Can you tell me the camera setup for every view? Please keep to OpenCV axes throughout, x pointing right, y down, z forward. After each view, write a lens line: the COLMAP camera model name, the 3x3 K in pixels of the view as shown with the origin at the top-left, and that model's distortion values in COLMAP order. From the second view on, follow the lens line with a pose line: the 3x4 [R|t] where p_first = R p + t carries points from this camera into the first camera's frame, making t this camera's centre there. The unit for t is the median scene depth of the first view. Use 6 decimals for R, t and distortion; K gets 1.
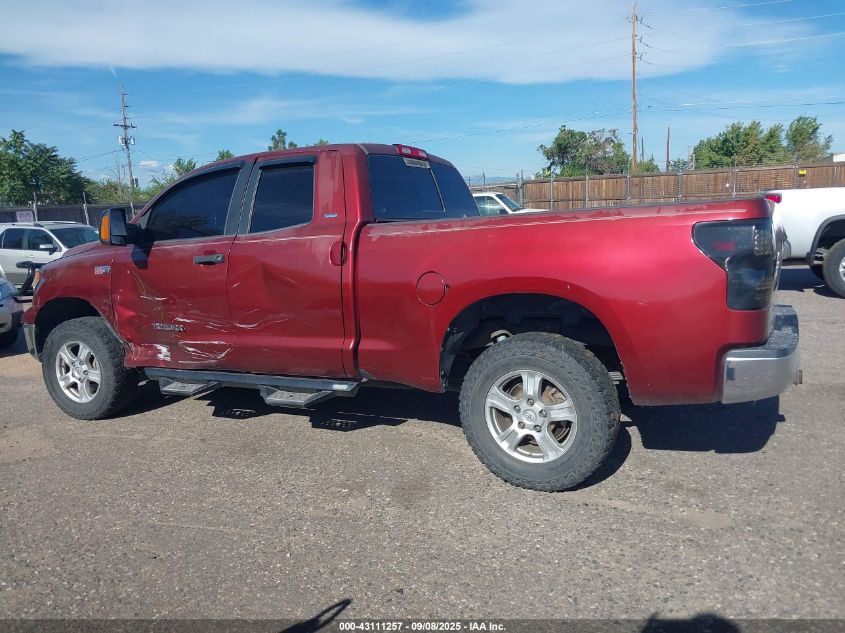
lens RADIAL K [[693.4, 0, 422.5], [0, 693.4, 316.5], [0, 0, 1]] dist [0.074672, -0.092458]
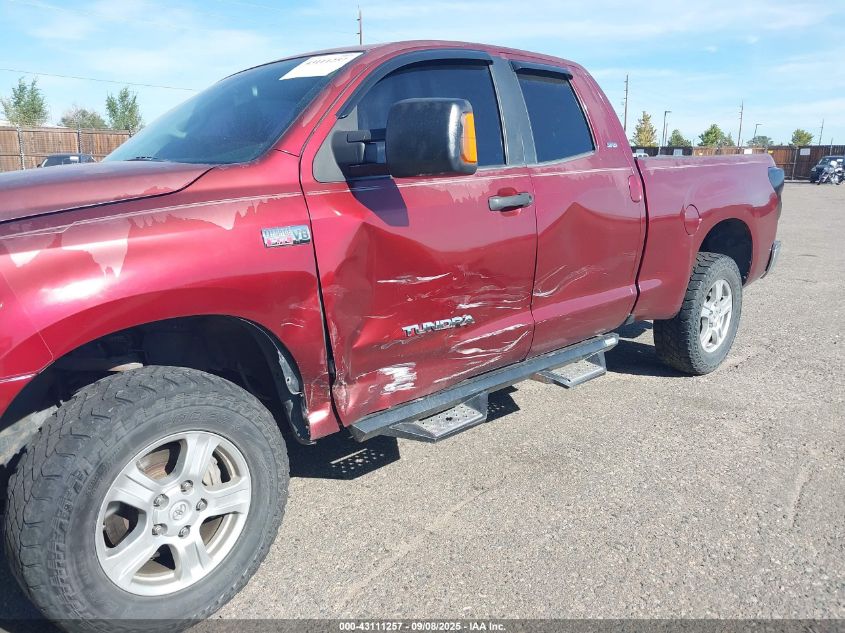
lens RADIAL K [[693.4, 0, 422.5], [0, 693.4, 316.5], [0, 0, 1]] dist [0.074672, -0.092458]
pose [[0.271434, -0.164593, 0.948279, -0.931005], [0.119225, 0.983430, 0.136567, -0.072930], [-0.955044, 0.075989, 0.286560, 0.876373]]
